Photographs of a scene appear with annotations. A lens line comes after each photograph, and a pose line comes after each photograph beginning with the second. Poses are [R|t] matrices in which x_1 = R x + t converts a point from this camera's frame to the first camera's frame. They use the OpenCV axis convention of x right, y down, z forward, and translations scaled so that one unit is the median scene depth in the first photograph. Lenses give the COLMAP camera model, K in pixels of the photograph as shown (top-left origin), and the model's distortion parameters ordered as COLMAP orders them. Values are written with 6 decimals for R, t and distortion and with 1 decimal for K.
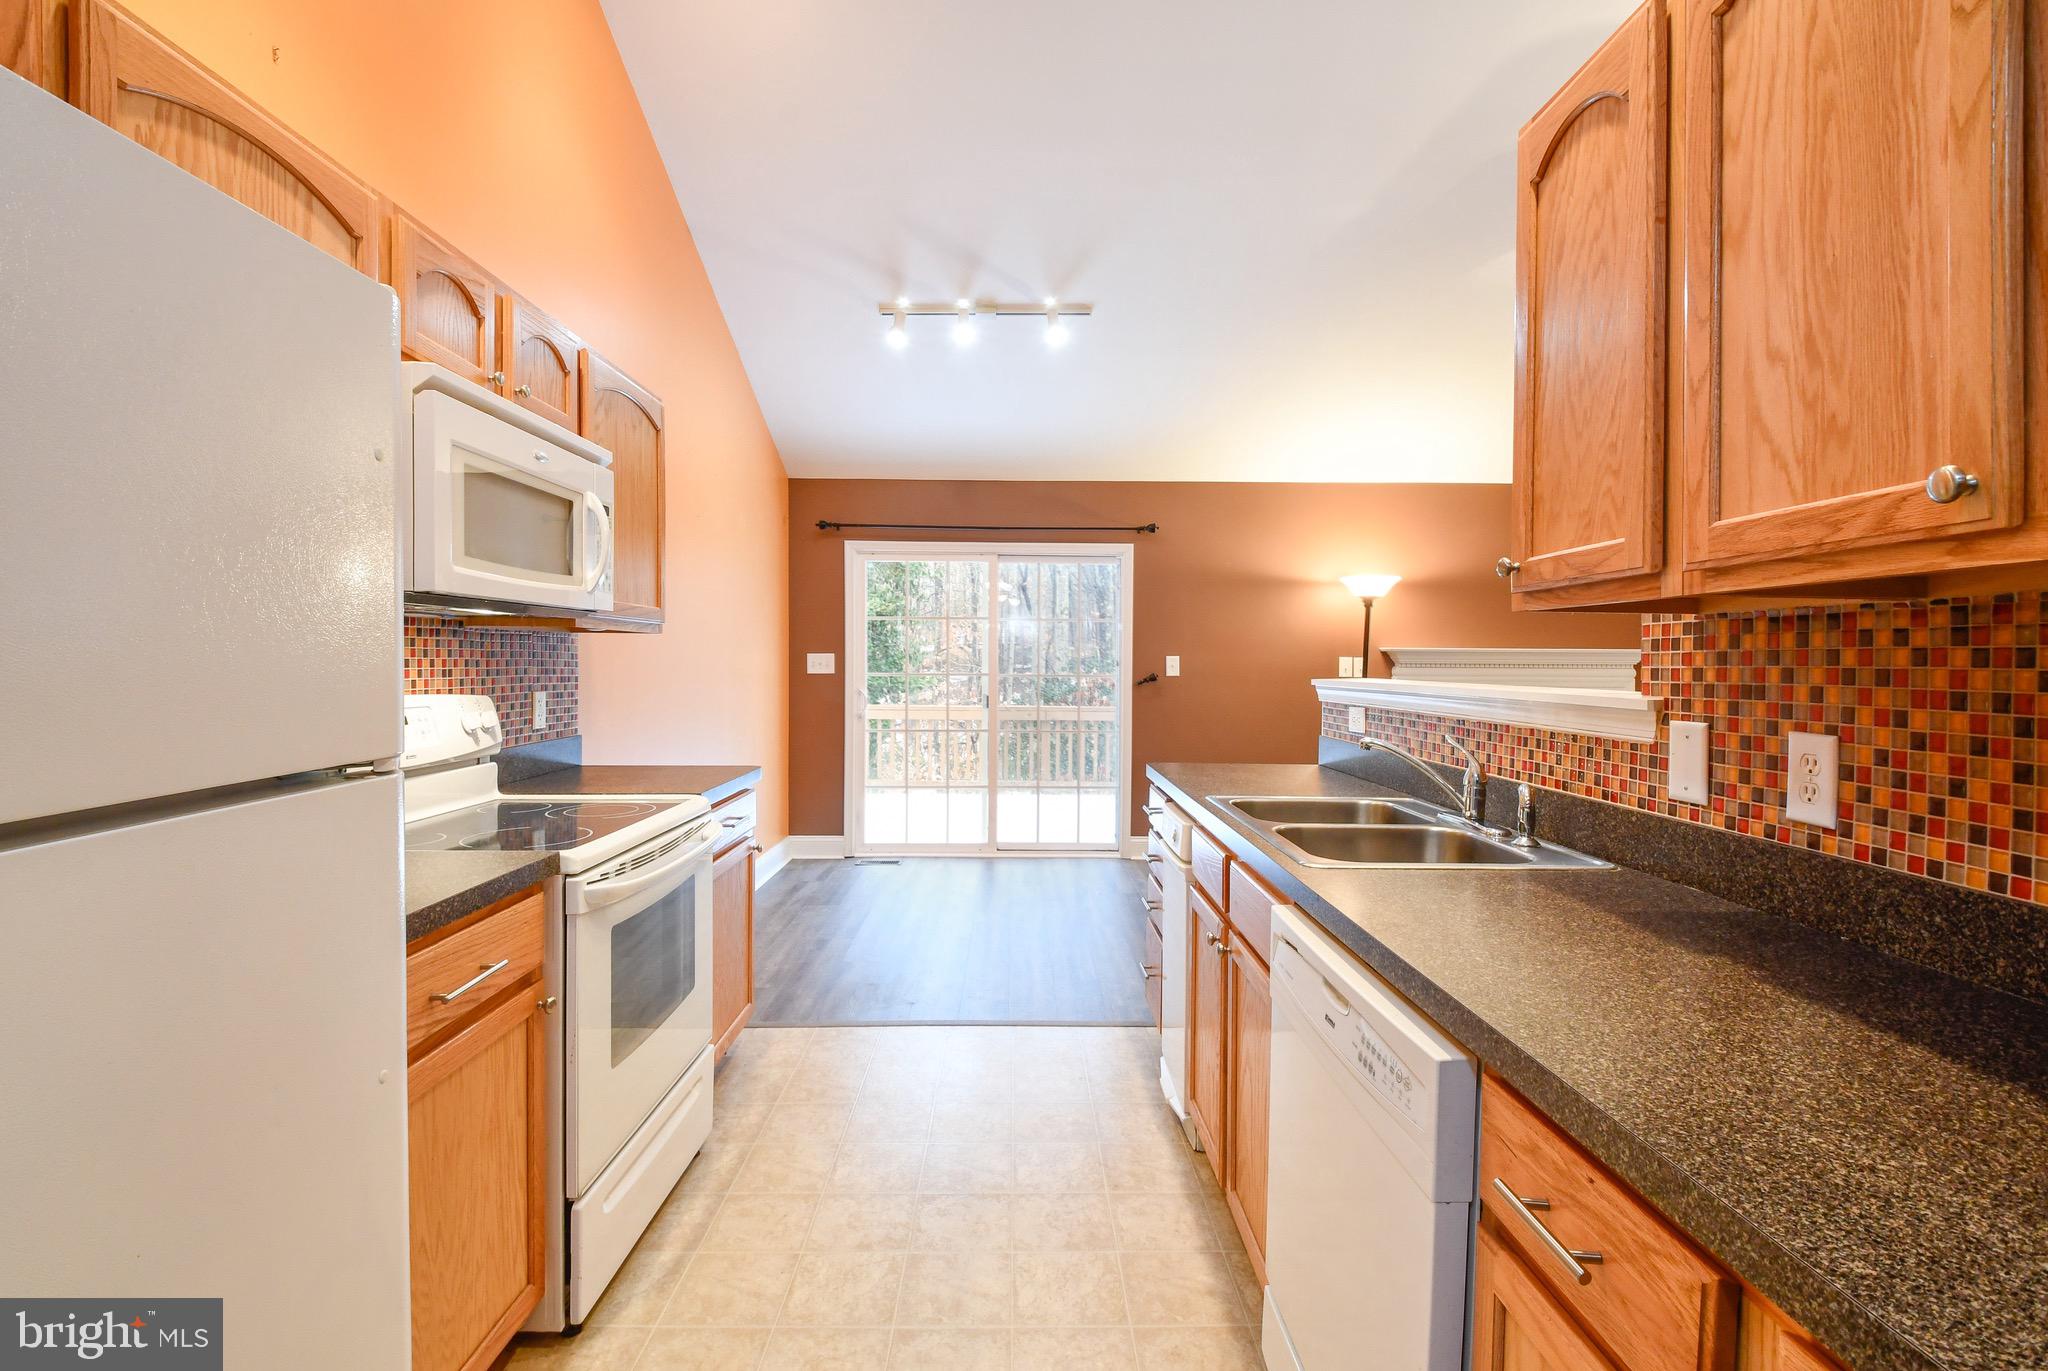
lens RADIAL K [[939.4, 0, 1027.3], [0, 939.4, 670.6], [0, 0, 1]] dist [-0.000906, -0.008429]
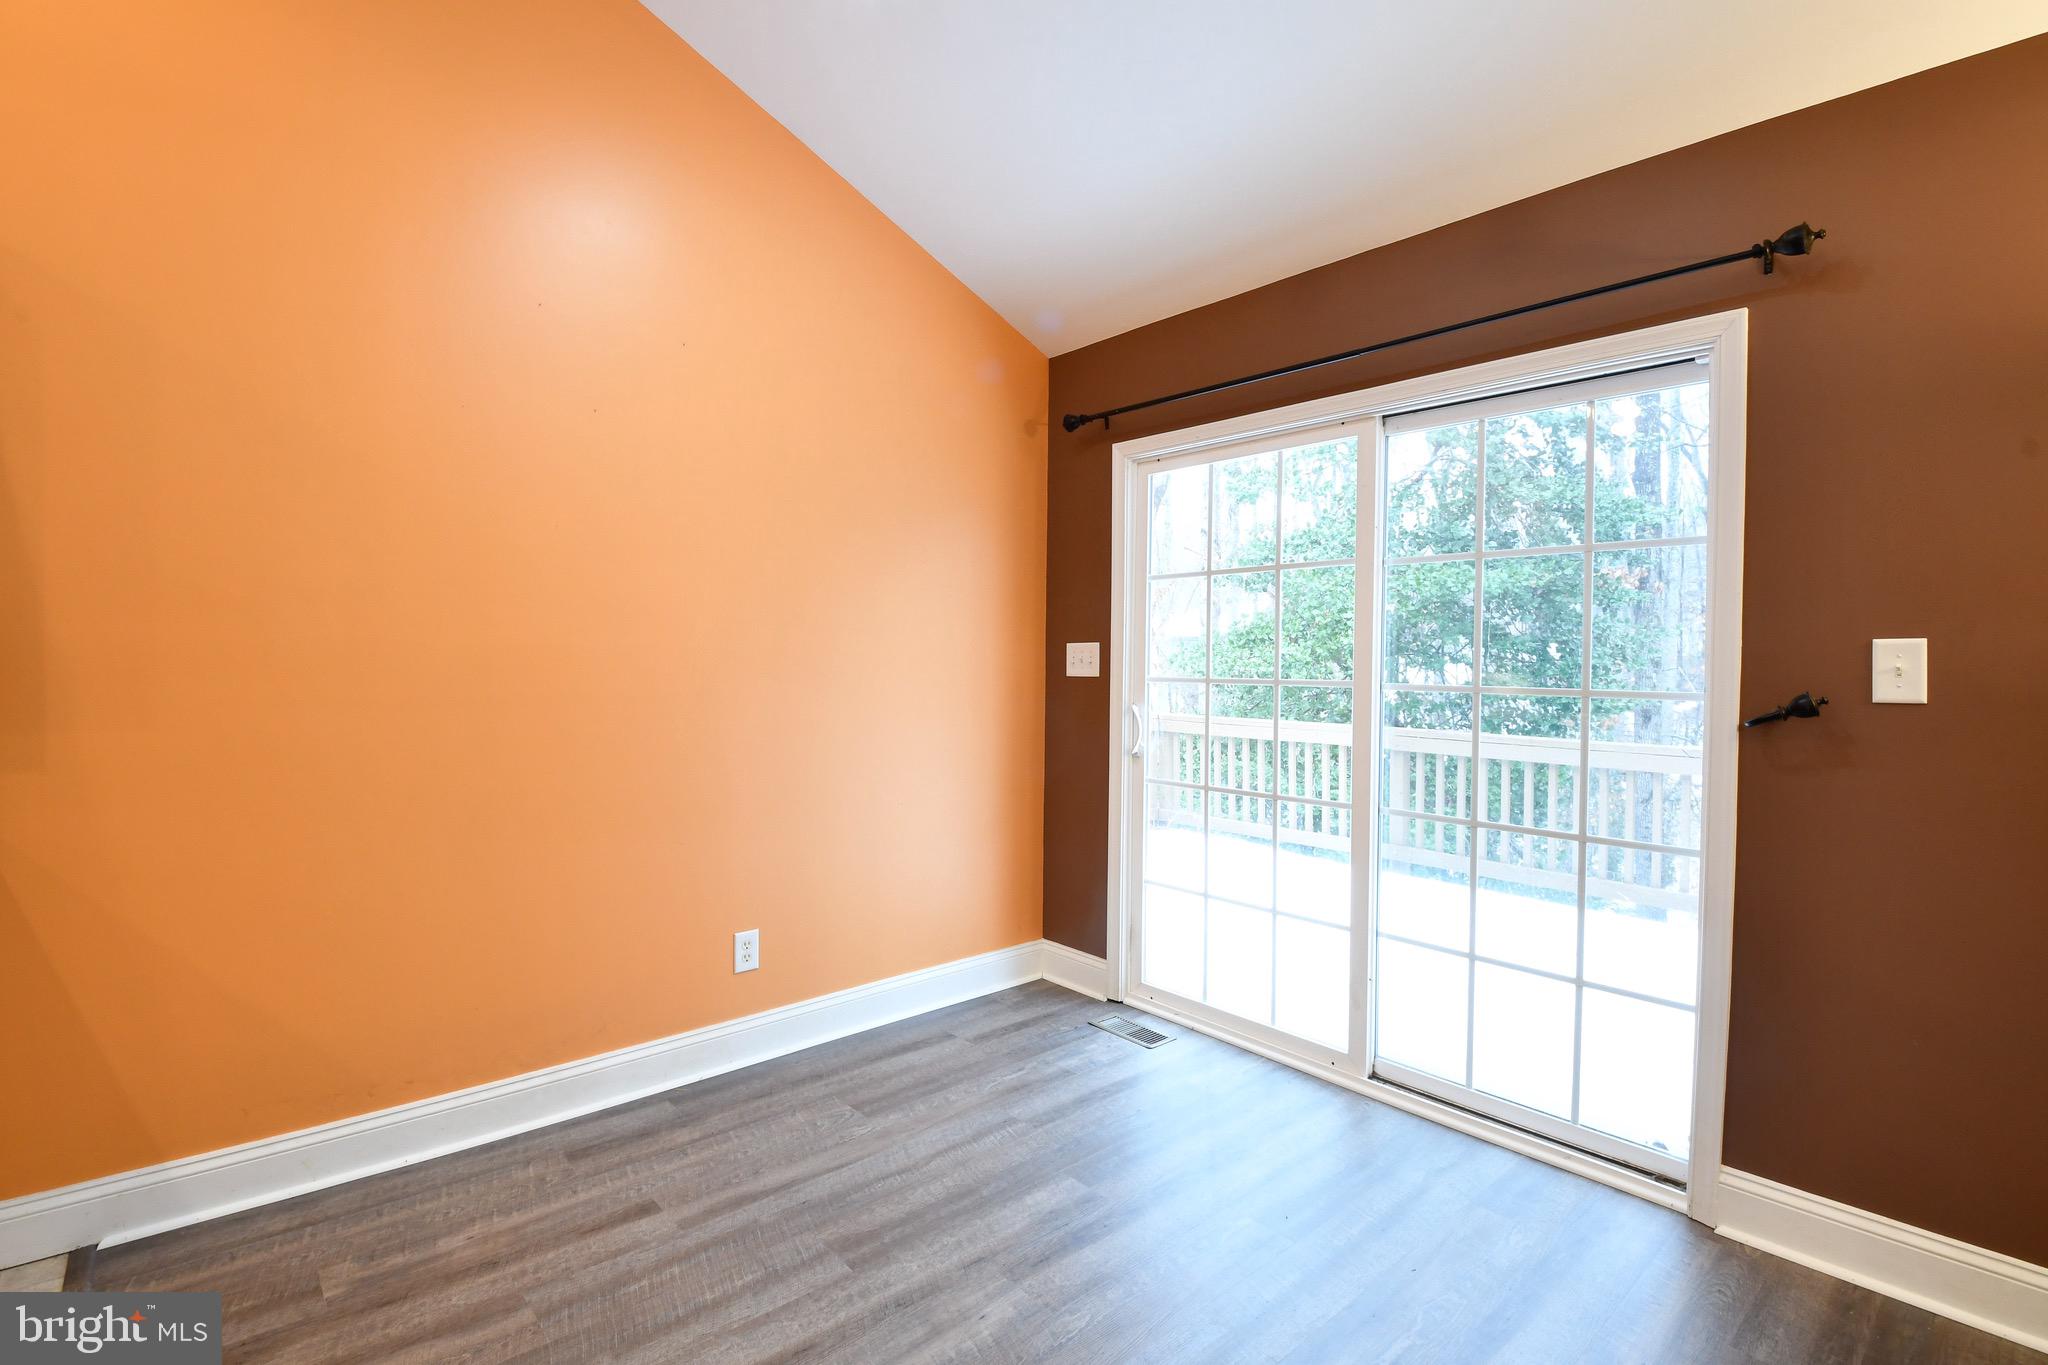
lens RADIAL K [[931.4, 0, 1010.3], [0, 931.4, 681.0], [0, 0, 1]] dist [-0.016064, -0.005490]
pose [[0.645302, 0.017492, -0.763728, 0.495899], [-0.011082, 0.999847, 0.013535, -0.004469], [0.763848, -0.000270, 0.645397, 1.471082]]
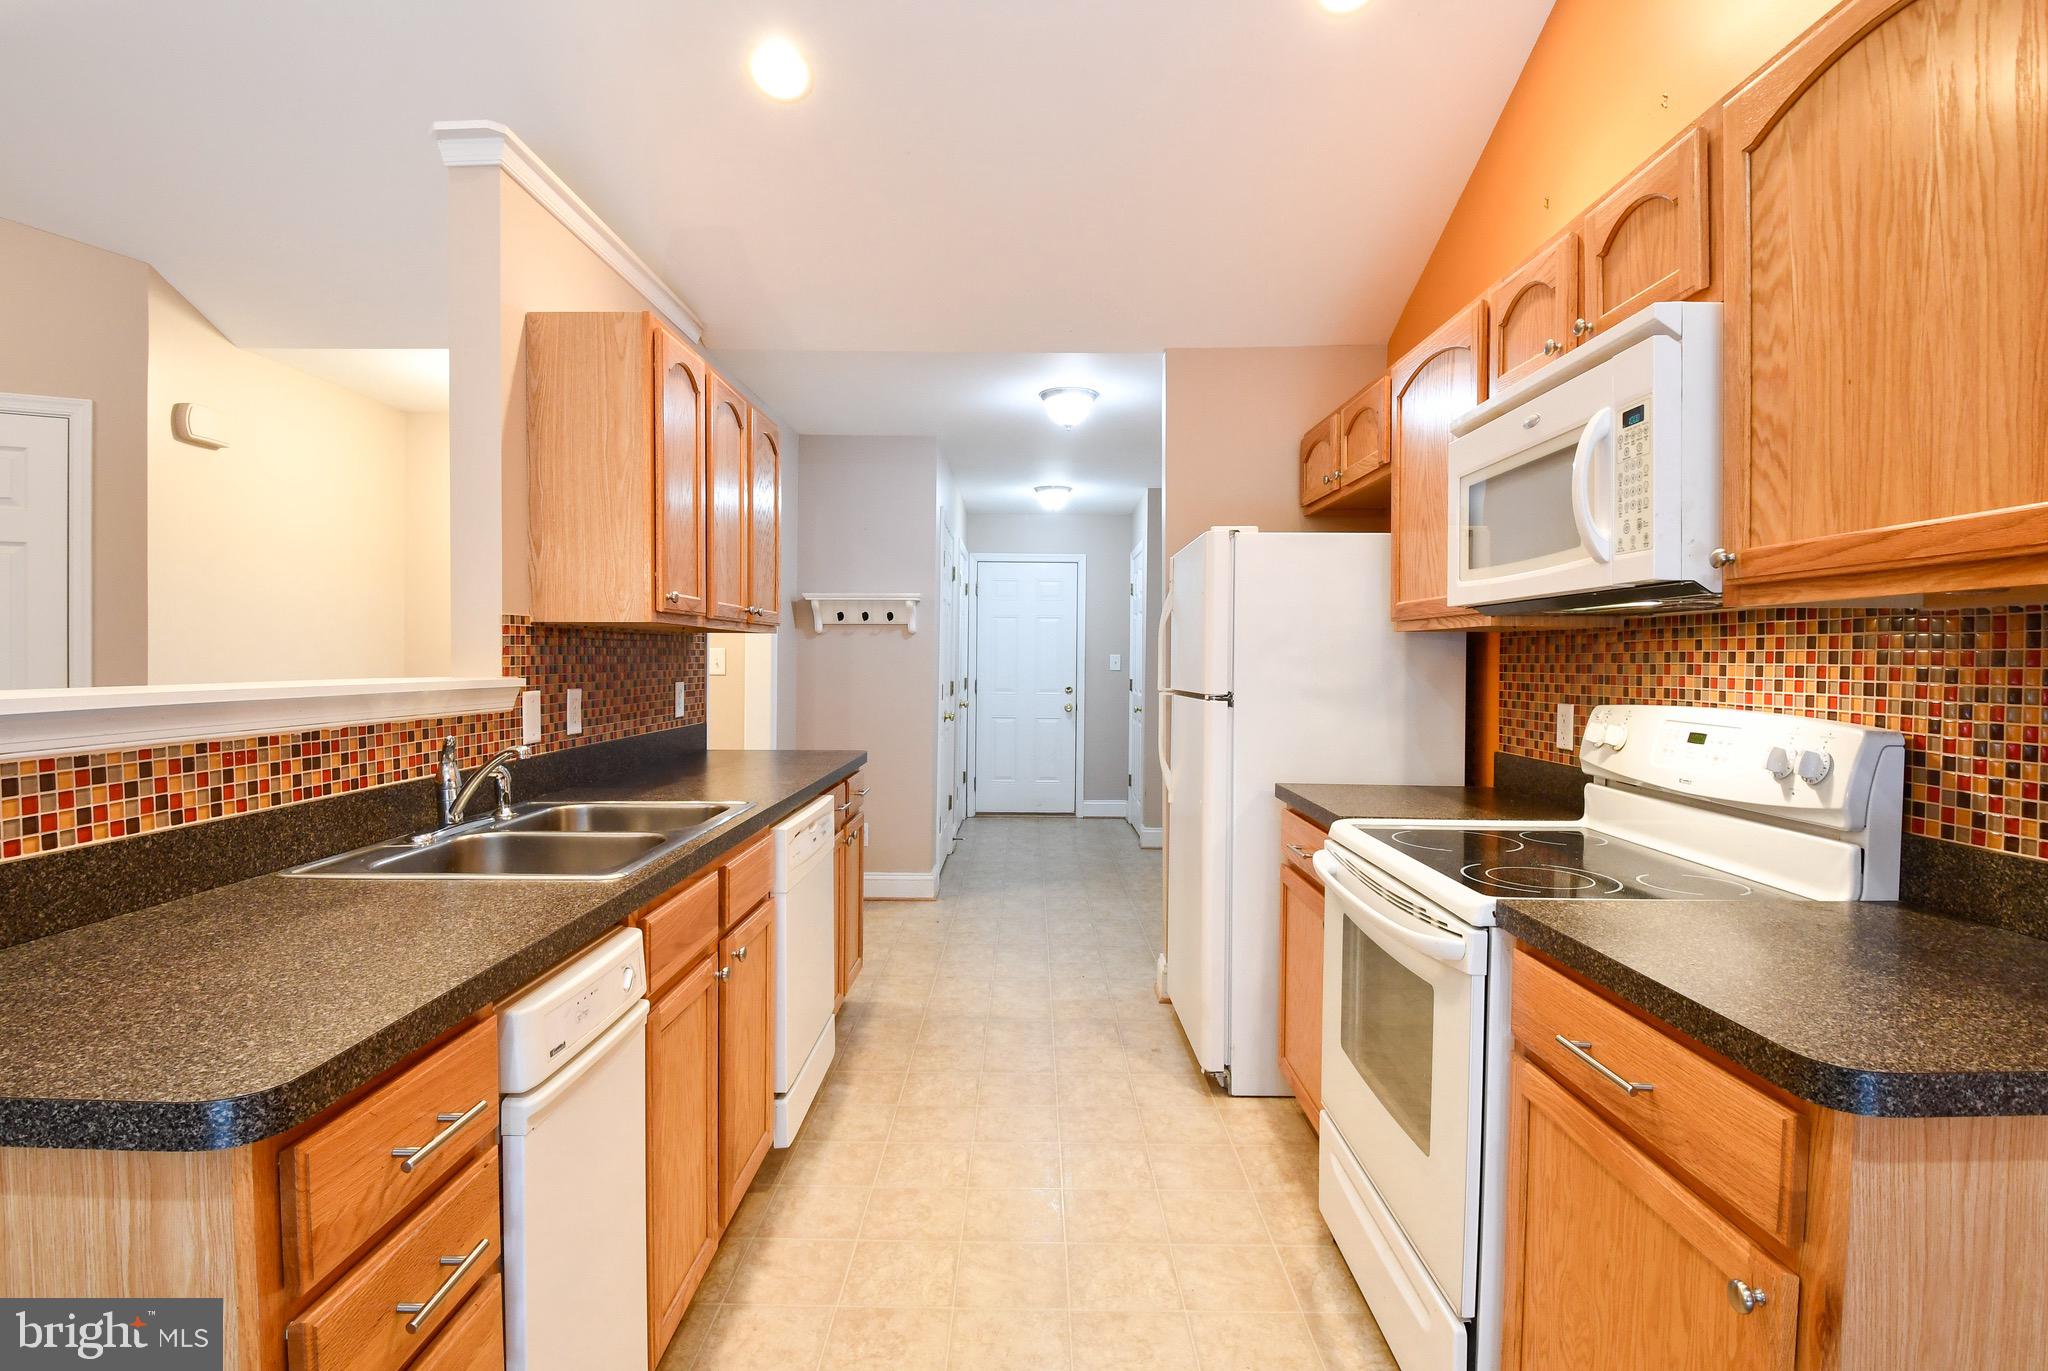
lens RADIAL K [[1017.9, 0, 1033.9], [0, 1017.9, 681.8], [0, 0, 1]] dist [0.004941, -0.019321]
pose [[-0.999868, -0.013951, 0.008279, -0.077012], [-0.013663, 0.999333, 0.033854, -0.017207], [-0.008746, 0.033736, -0.999393, 1.654325]]
